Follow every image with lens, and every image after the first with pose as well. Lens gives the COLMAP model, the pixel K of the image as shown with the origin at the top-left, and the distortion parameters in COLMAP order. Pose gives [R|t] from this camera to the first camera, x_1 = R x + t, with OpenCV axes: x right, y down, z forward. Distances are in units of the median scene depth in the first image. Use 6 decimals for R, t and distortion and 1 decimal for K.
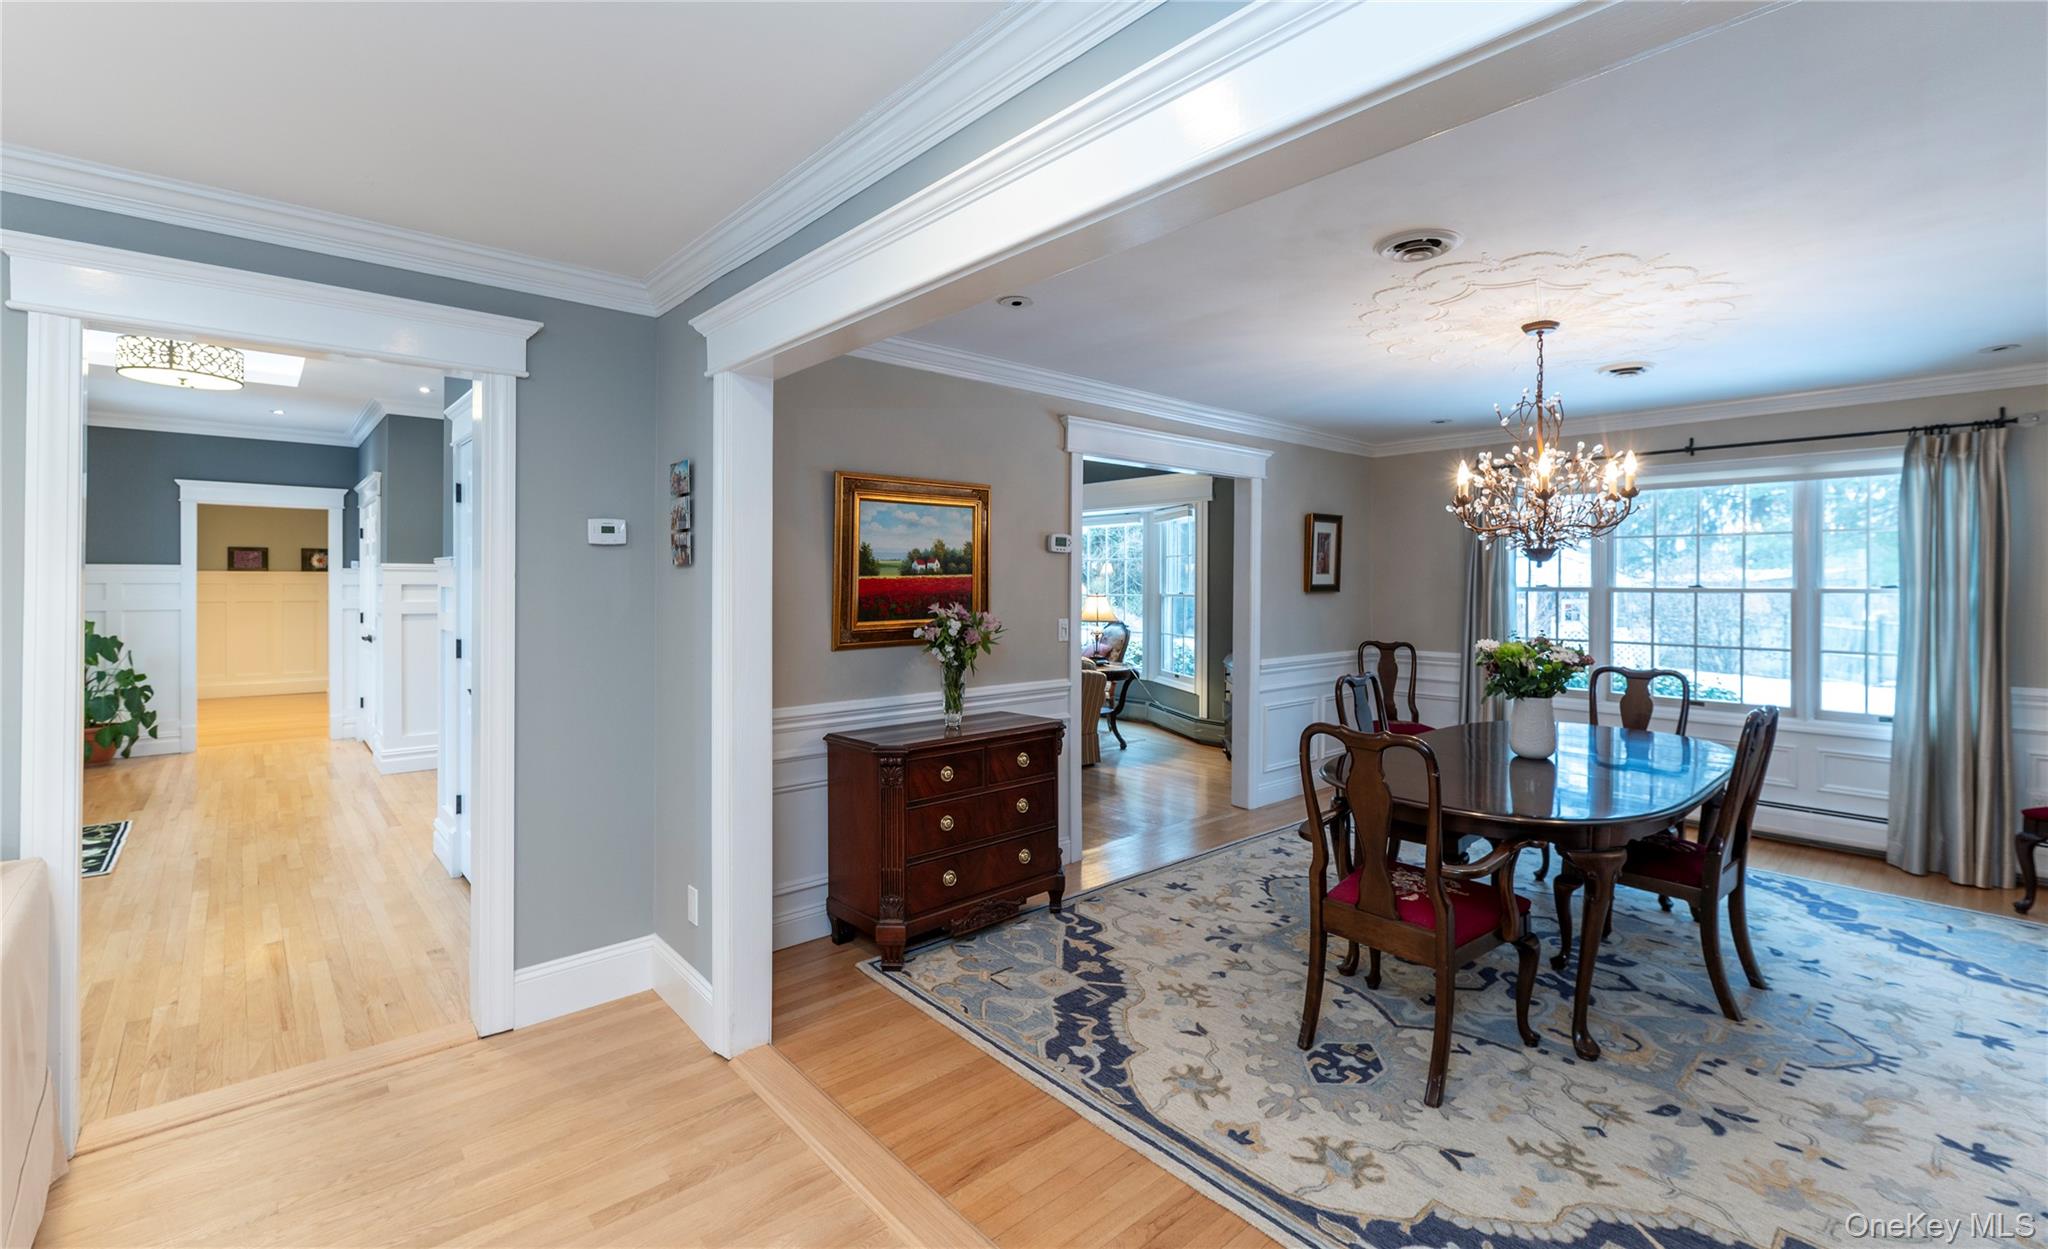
lens RADIAL K [[875.6, 0, 1020.2], [0, 875.6, 583.6], [0, 0, 1]] dist [-0.000754, -0.000083]
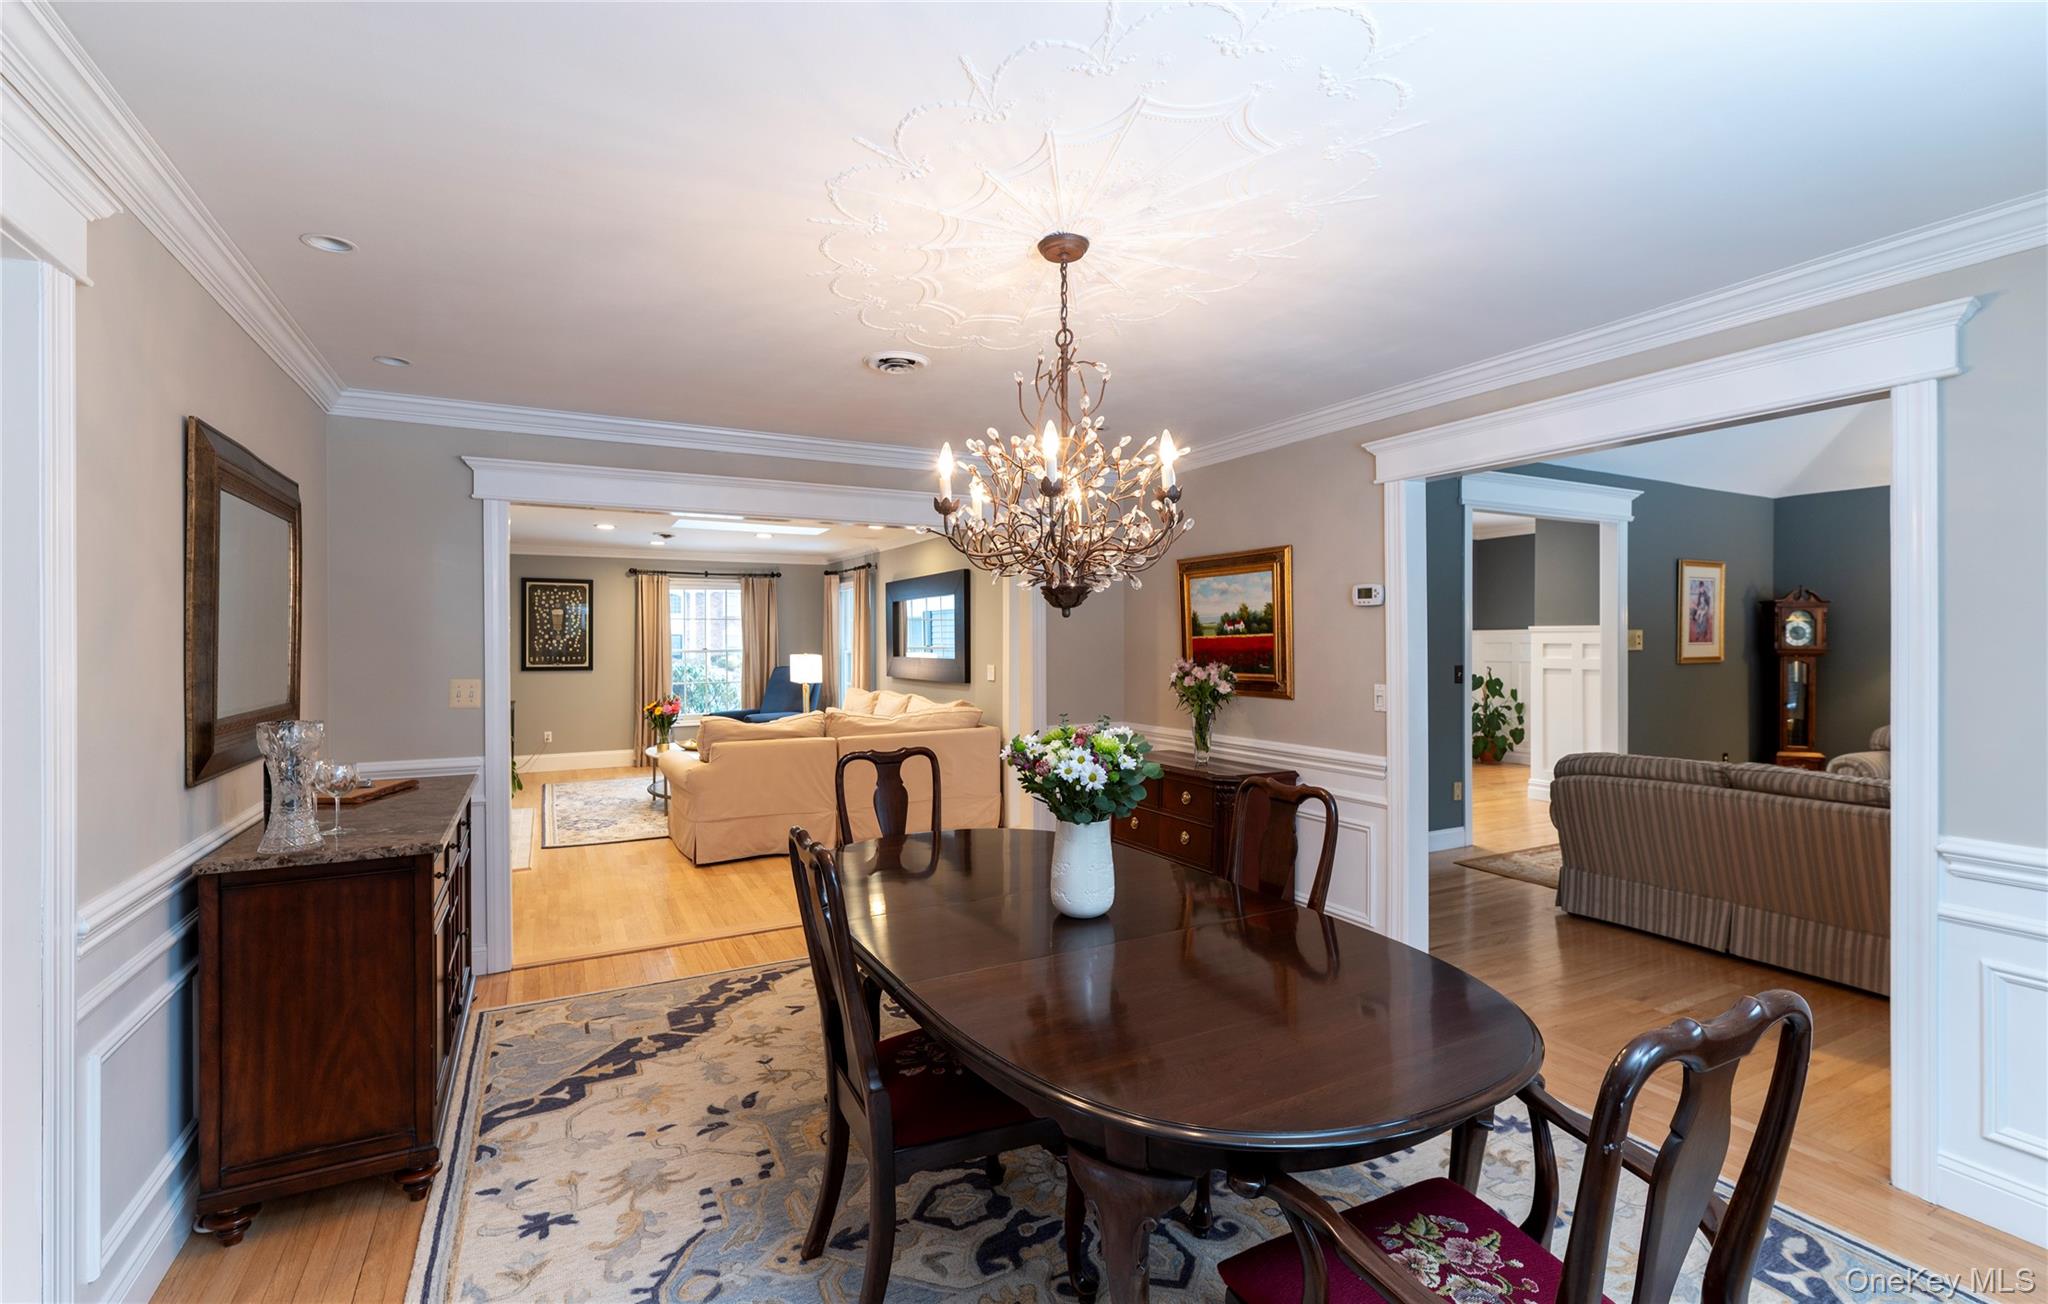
lens RADIAL K [[903.4, 0, 1023.1], [0, 903.4, 642.8], [0, 0, 1]] dist [0.000432, 0.000028]
pose [[-0.234425, -0.000094, -0.972134, 1.241201], [-0.001250, 0.999999, 0.000205, 0.000994], [0.972133, 0.001264, -0.234425, 1.116900]]
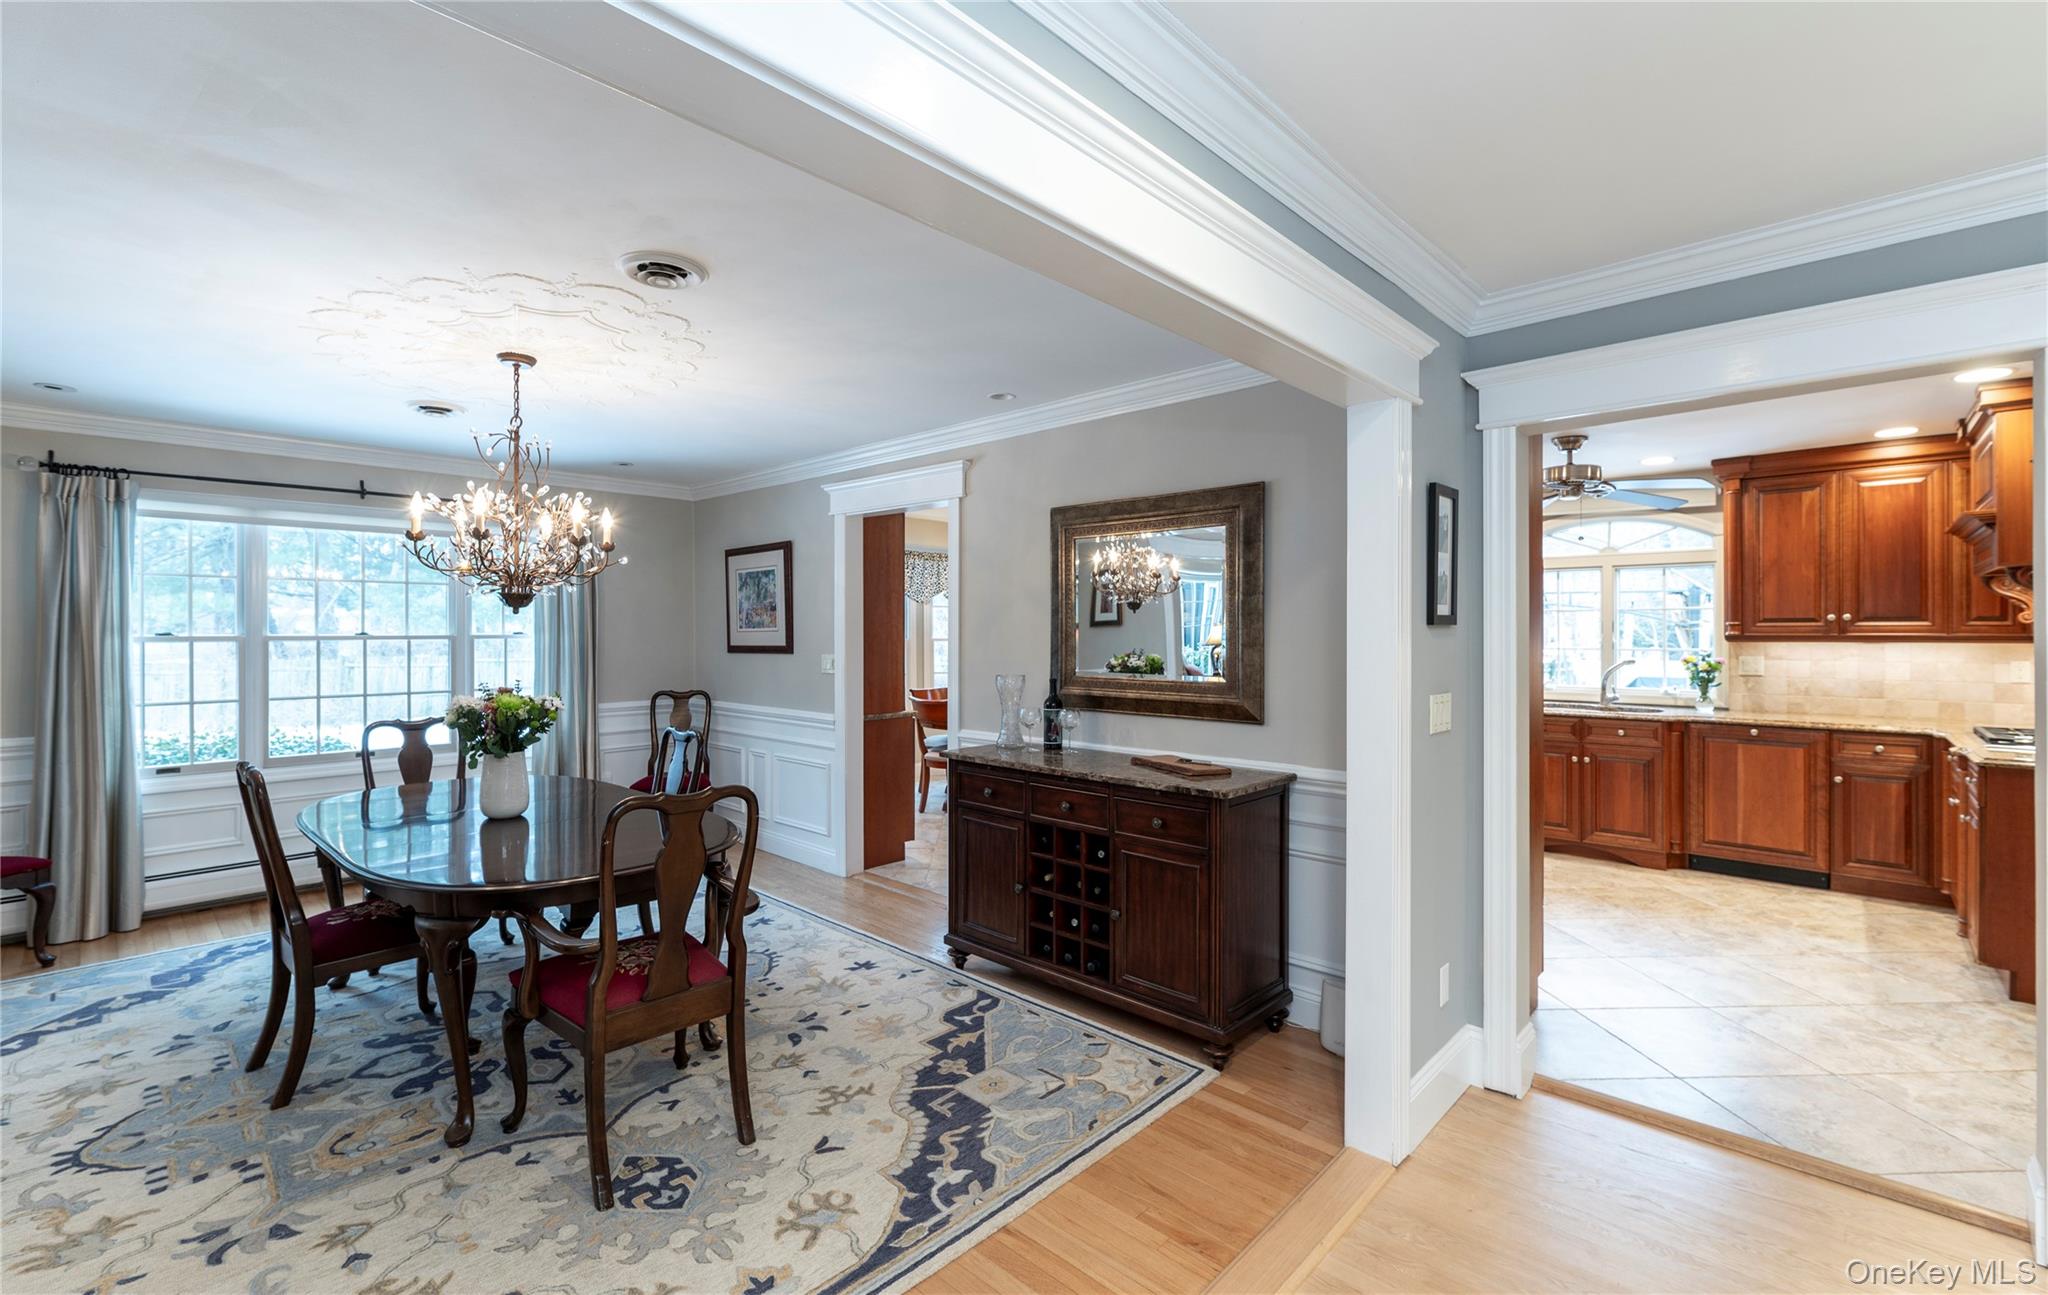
lens RADIAL K [[885.6, 0, 1019.3], [0, 885.6, 631.2], [0, 0, 1]] dist [0.000880, -0.000116]
pose [[-0.086037, -0.003544, 0.996286, -0.404002], [0.003451, 0.999987, 0.003855, -0.001292], [-0.996286, 0.003770, -0.086024, 0.536368]]
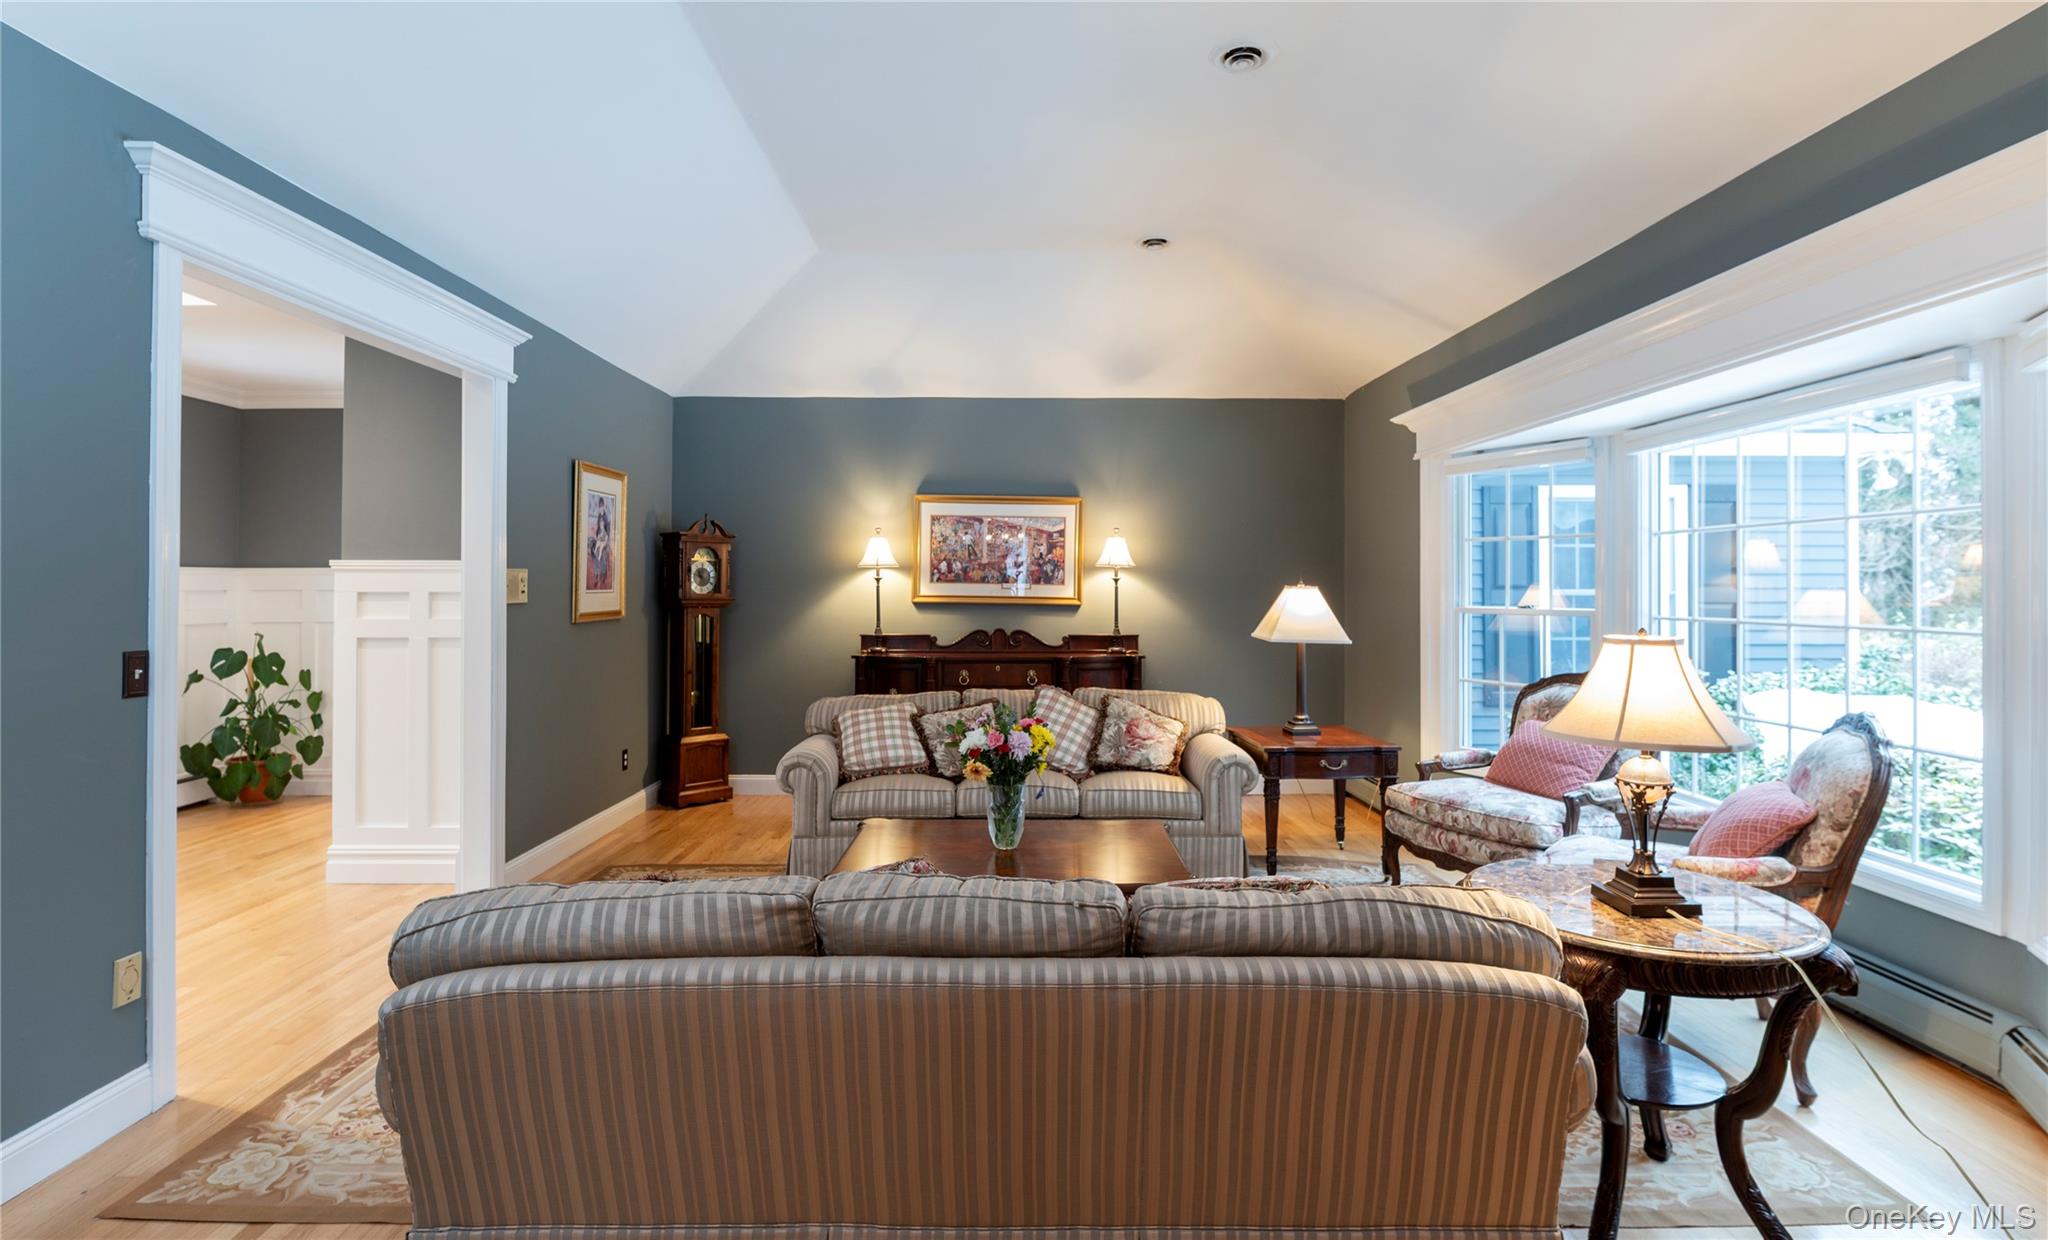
lens RADIAL K [[1054.4, 0, 1017.6], [0, 1054.4, 579.6], [0, 0, 1]] dist [0.003423, 0.000999]
pose [[0.748101, -0.006147, -0.663557, 0.344594], [0.000058, 0.999958, -0.009198, -0.002257], [0.663585, 0.006843, 0.748070, 1.378940]]
